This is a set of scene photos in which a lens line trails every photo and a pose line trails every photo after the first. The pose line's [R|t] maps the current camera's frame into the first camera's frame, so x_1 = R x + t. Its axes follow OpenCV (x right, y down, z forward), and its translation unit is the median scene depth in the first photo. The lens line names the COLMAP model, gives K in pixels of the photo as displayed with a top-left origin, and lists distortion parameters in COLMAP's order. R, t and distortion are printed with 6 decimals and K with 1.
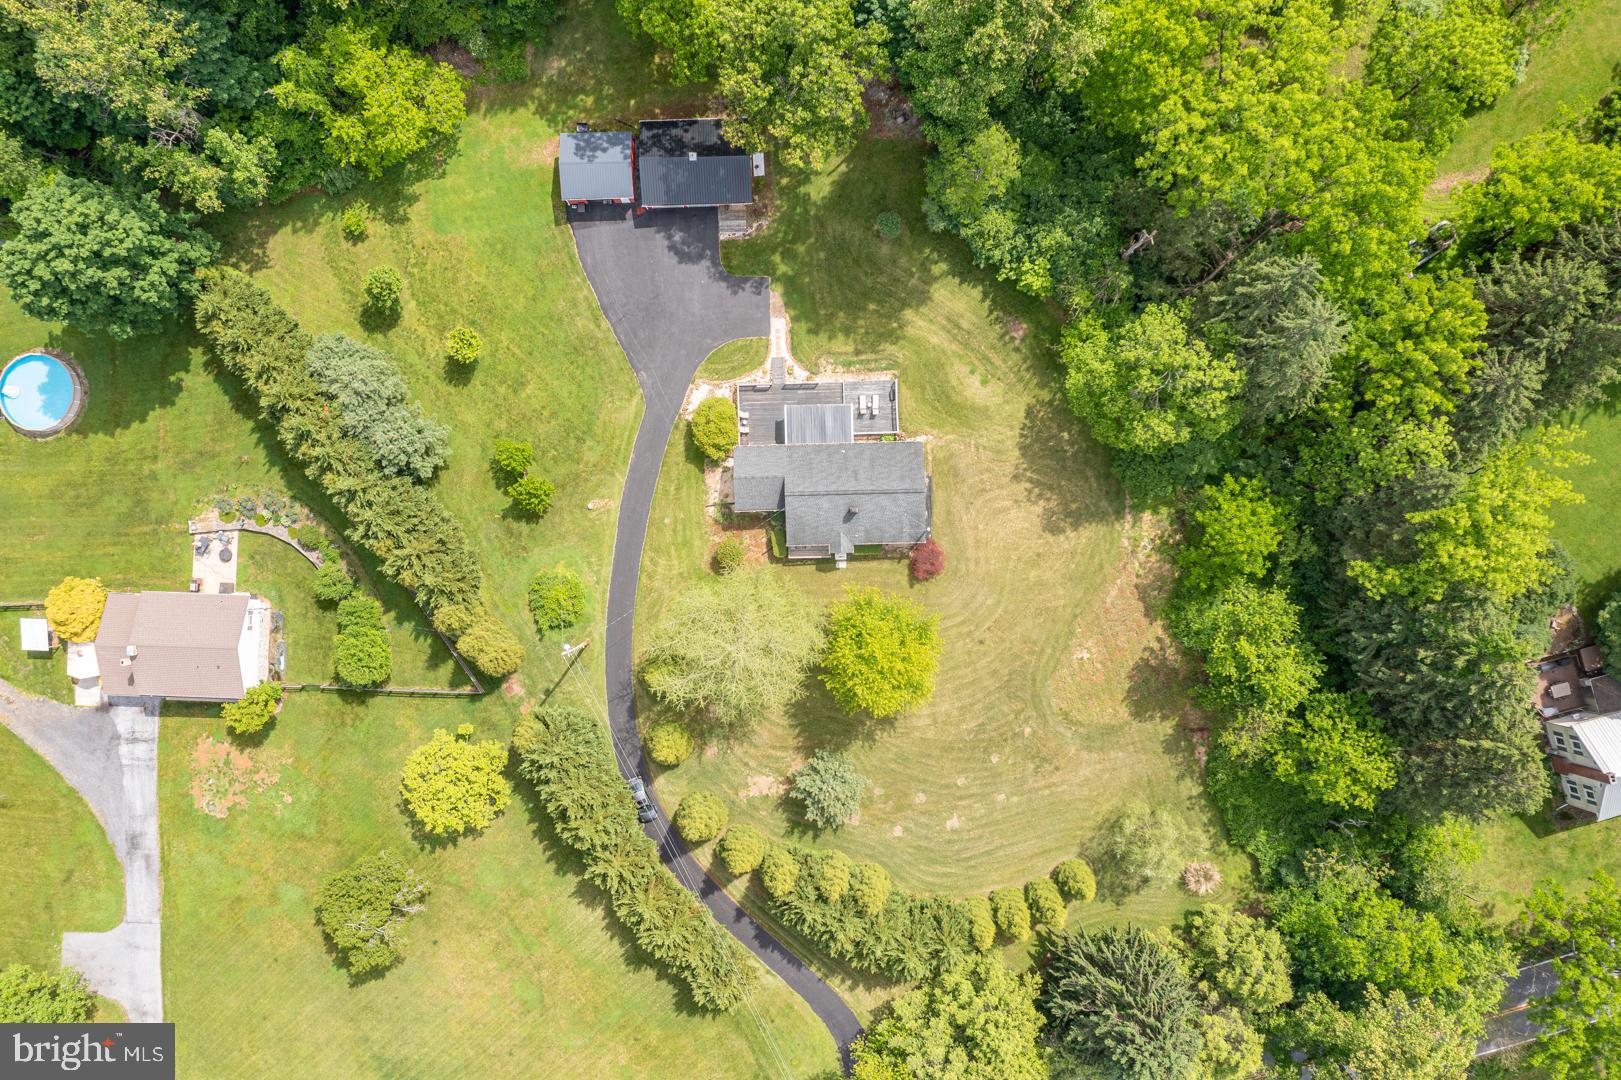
lens RADIAL K [[1286.4, 0, 809.2], [0, 1286.4, 539.2], [0, 0, 1]] dist [0.003073, 0.009006]
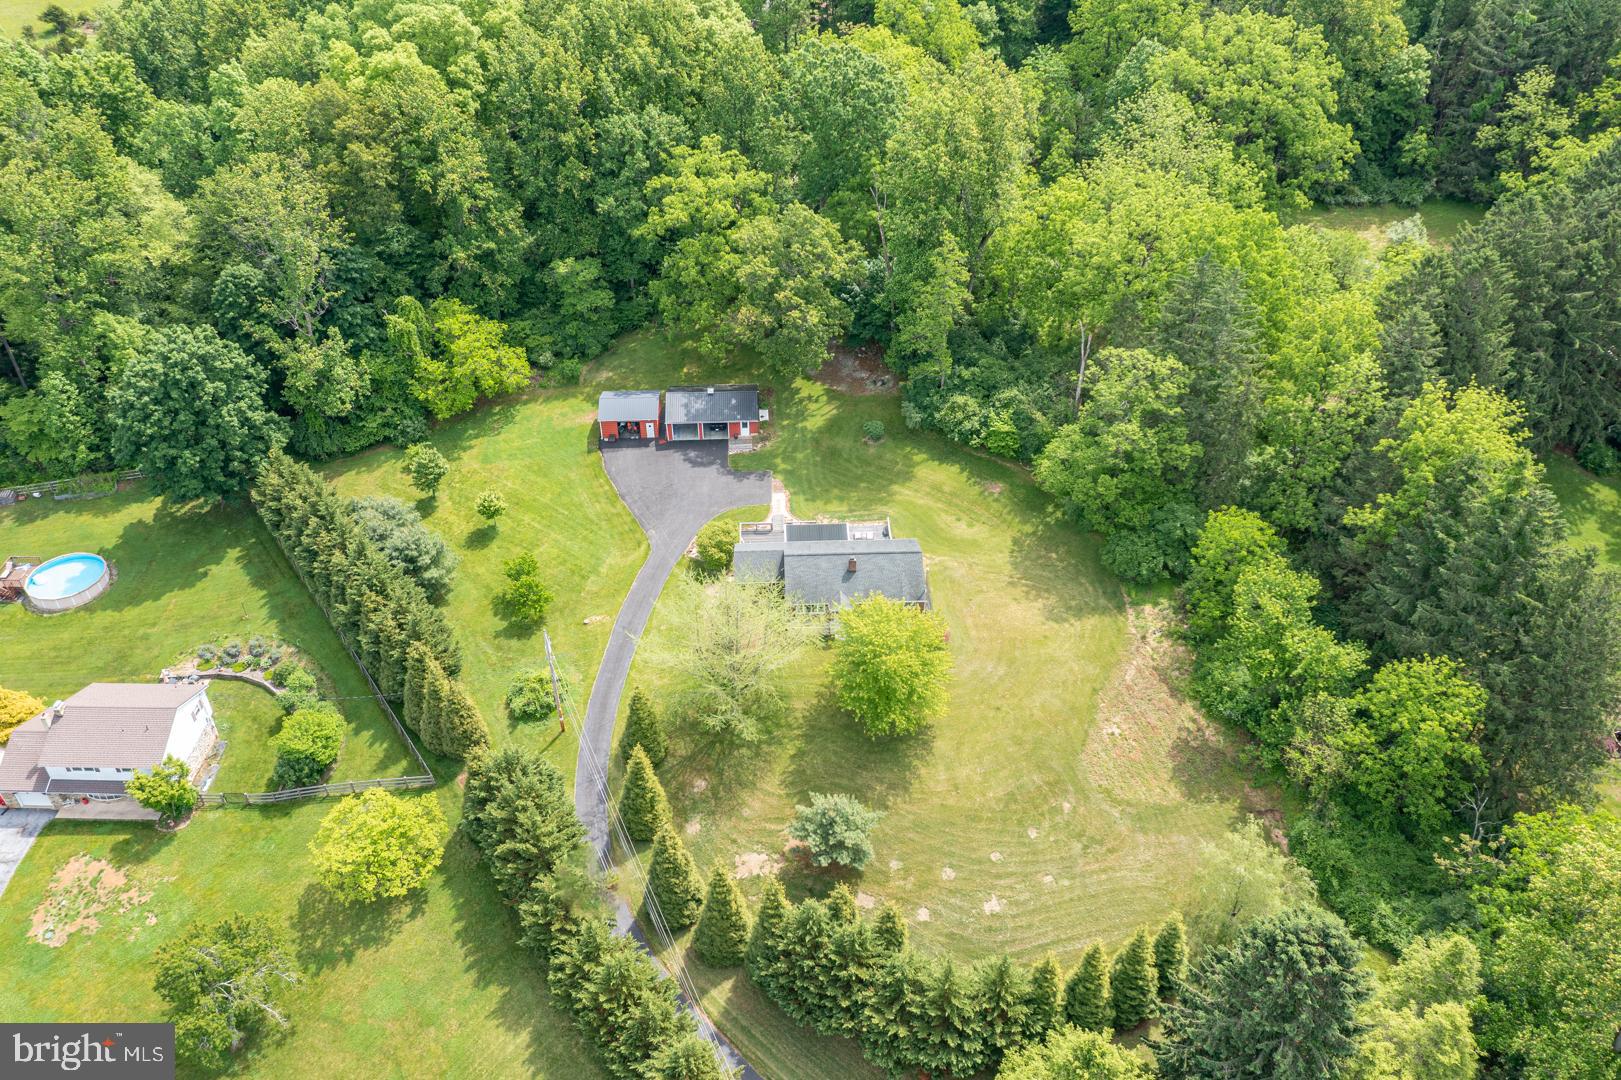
lens RADIAL K [[1286.4, 0, 809.5], [0, 1286.4, 542.8], [0, 0, 1]] dist [0.003073, 0.009006]
pose [[0.999962, -0.002107, 0.008423, -0.006995], [0.007907, 0.621836, -0.783108, 0.723648], [-0.003588, 0.783145, 0.621829, 0.343532]]
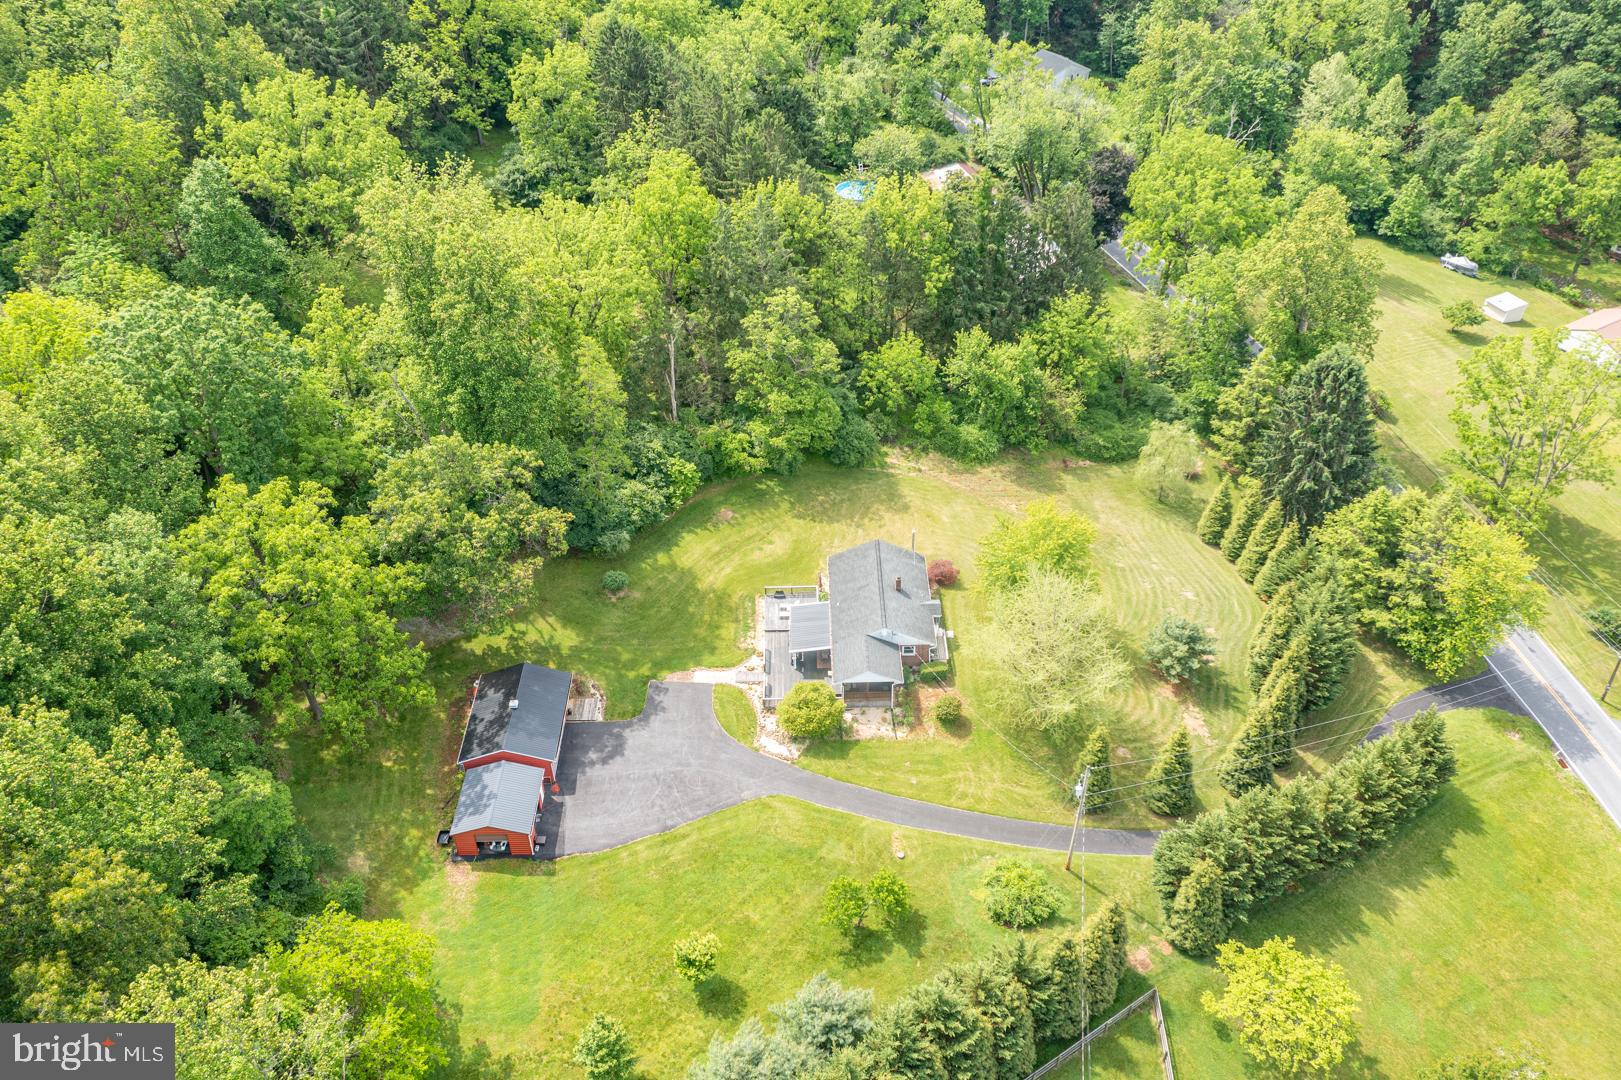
lens RADIAL K [[1286.4, 0, 808.0], [0, 1286.4, 539.3], [0, 0, 1]] dist [0.003073, 0.009006]
pose [[0.012221, -0.599949, 0.799945, -0.718946], [0.999920, 0.009868, -0.007876, -0.081867], [-0.003168, 0.799977, 0.600022, 0.351866]]
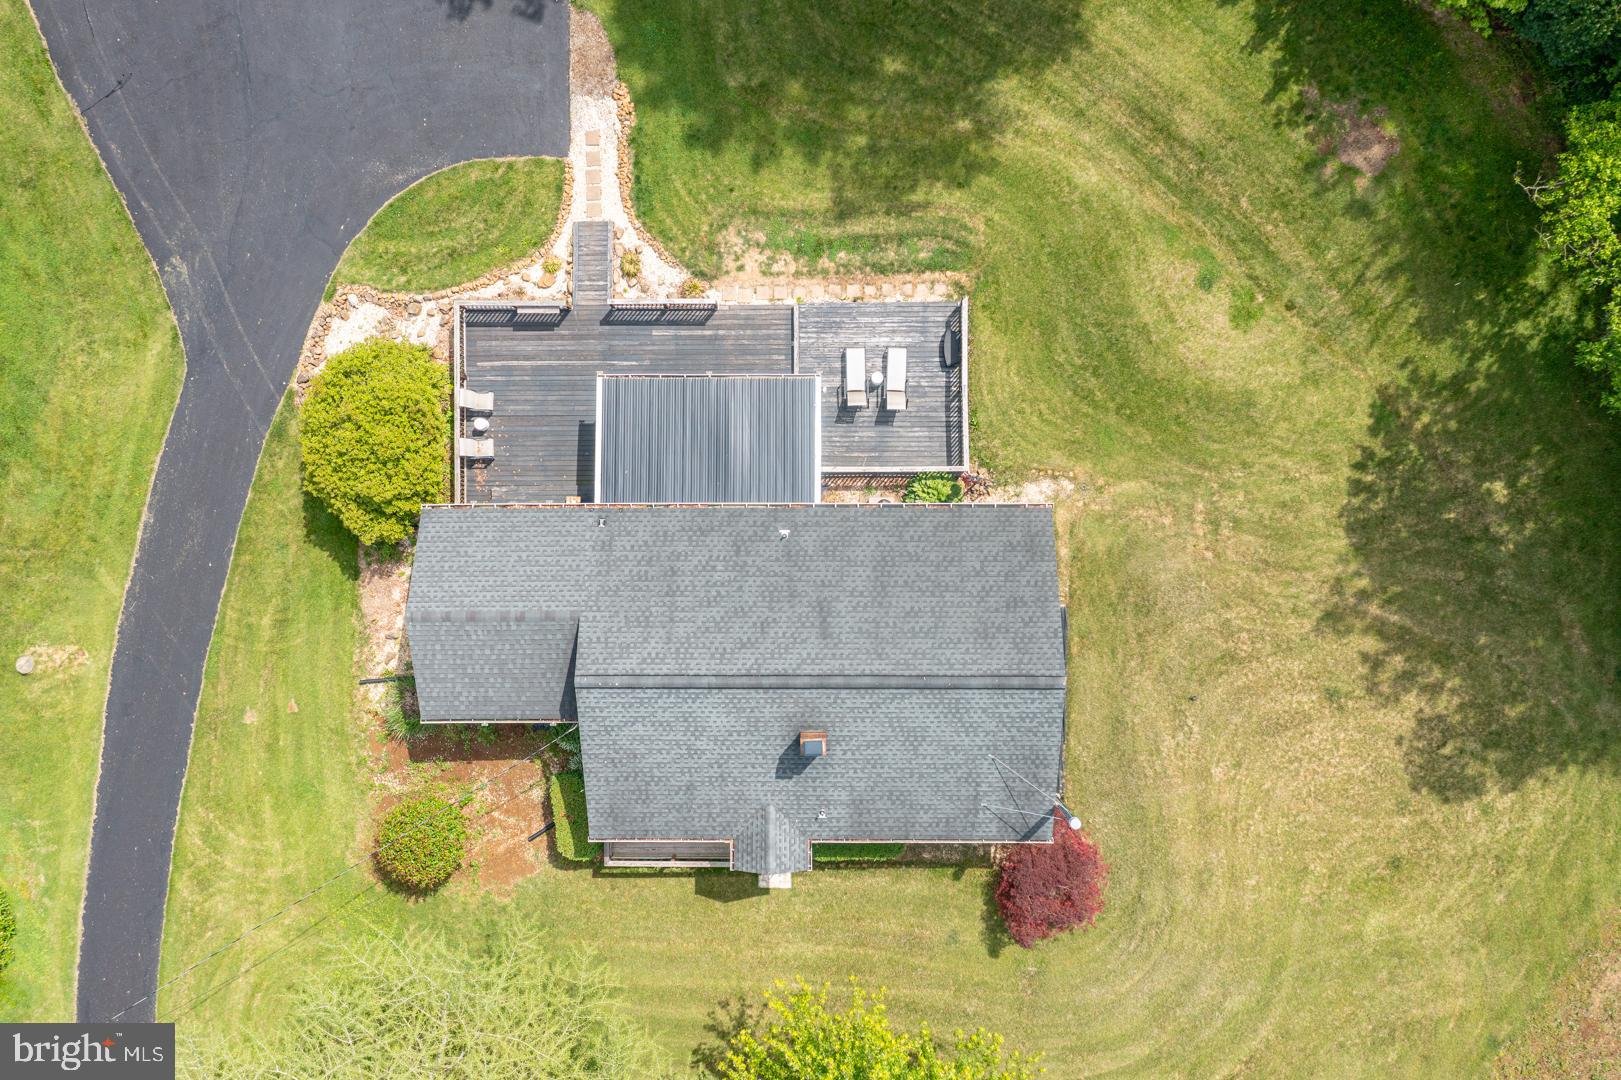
lens RADIAL K [[1286.4, 0, 814.9], [0, 1286.4, 539.8], [0, 0, 1]] dist [0.003073, 0.009006]
pose [[0.999714, 0.023801, -0.002272, 0.033301], [-0.023753, 0.999530, 0.019367, -0.070350], [0.002732, -0.019308, 0.999810, 0.681627]]
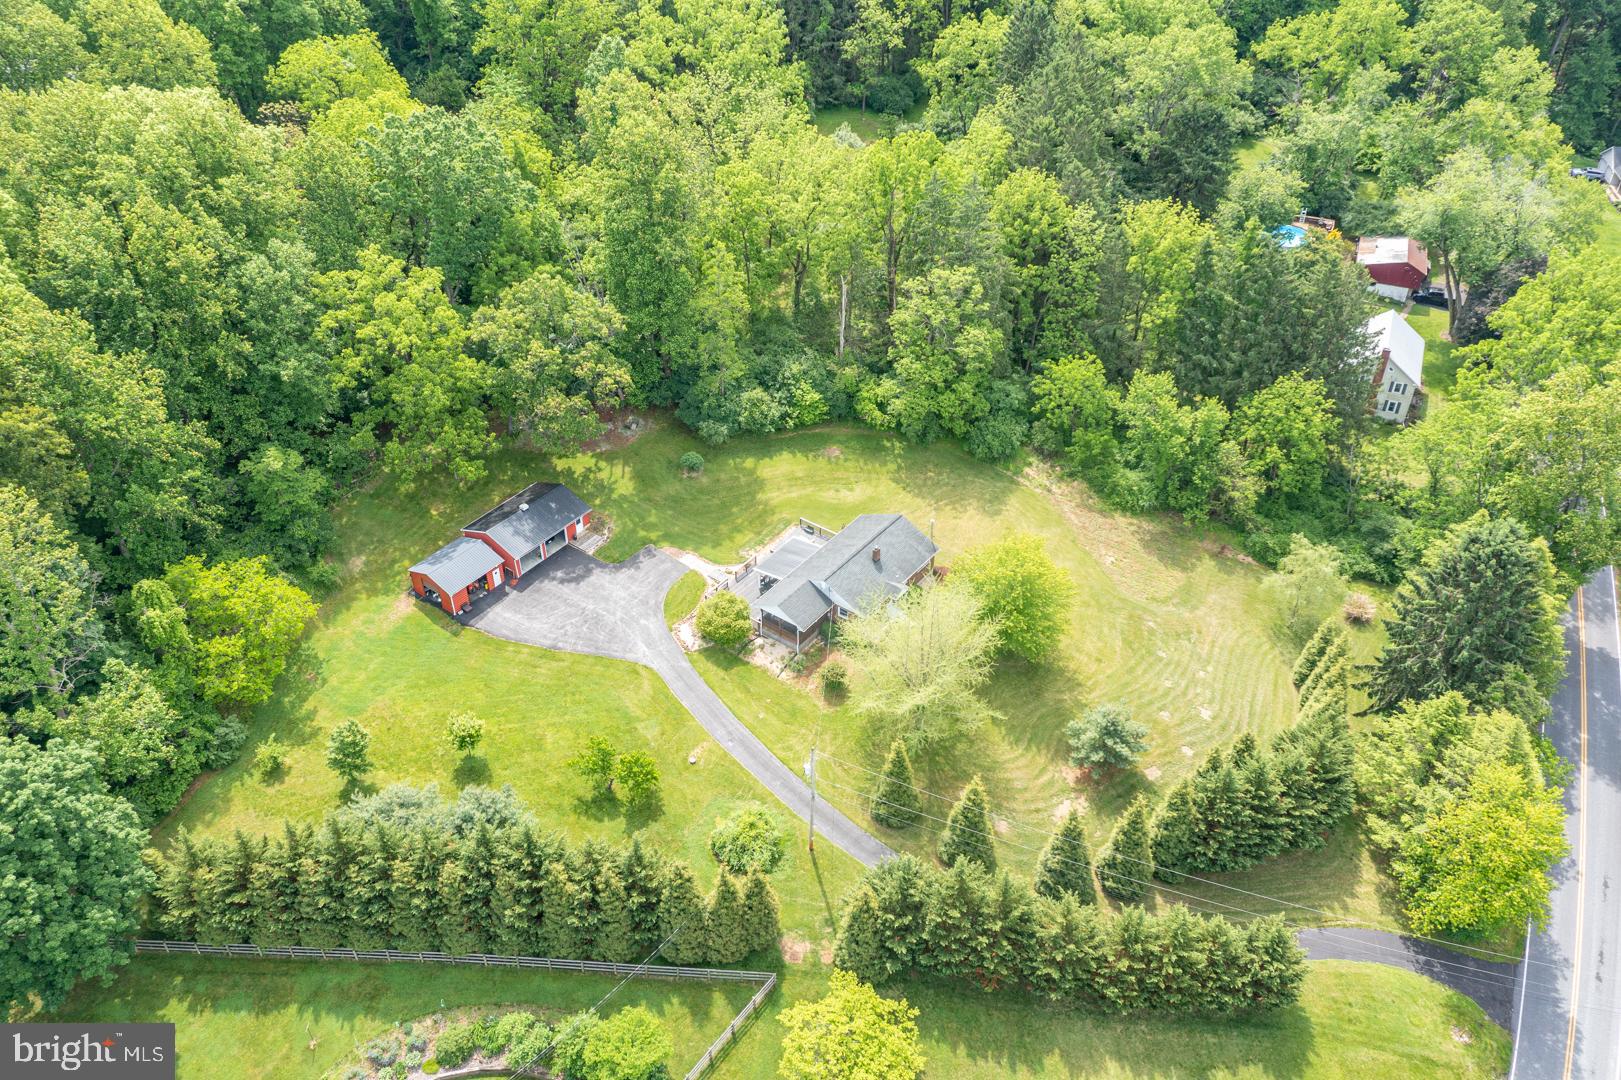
lens RADIAL K [[1286.4, 0, 806.6], [0, 1286.4, 538.7], [0, 0, 1]] dist [0.003073, 0.009006]
pose [[0.623876, -0.465967, 0.627418, -0.613276], [0.781364, 0.388106, -0.488717, 0.413914], [-0.015778, 0.795141, 0.606220, 0.350209]]
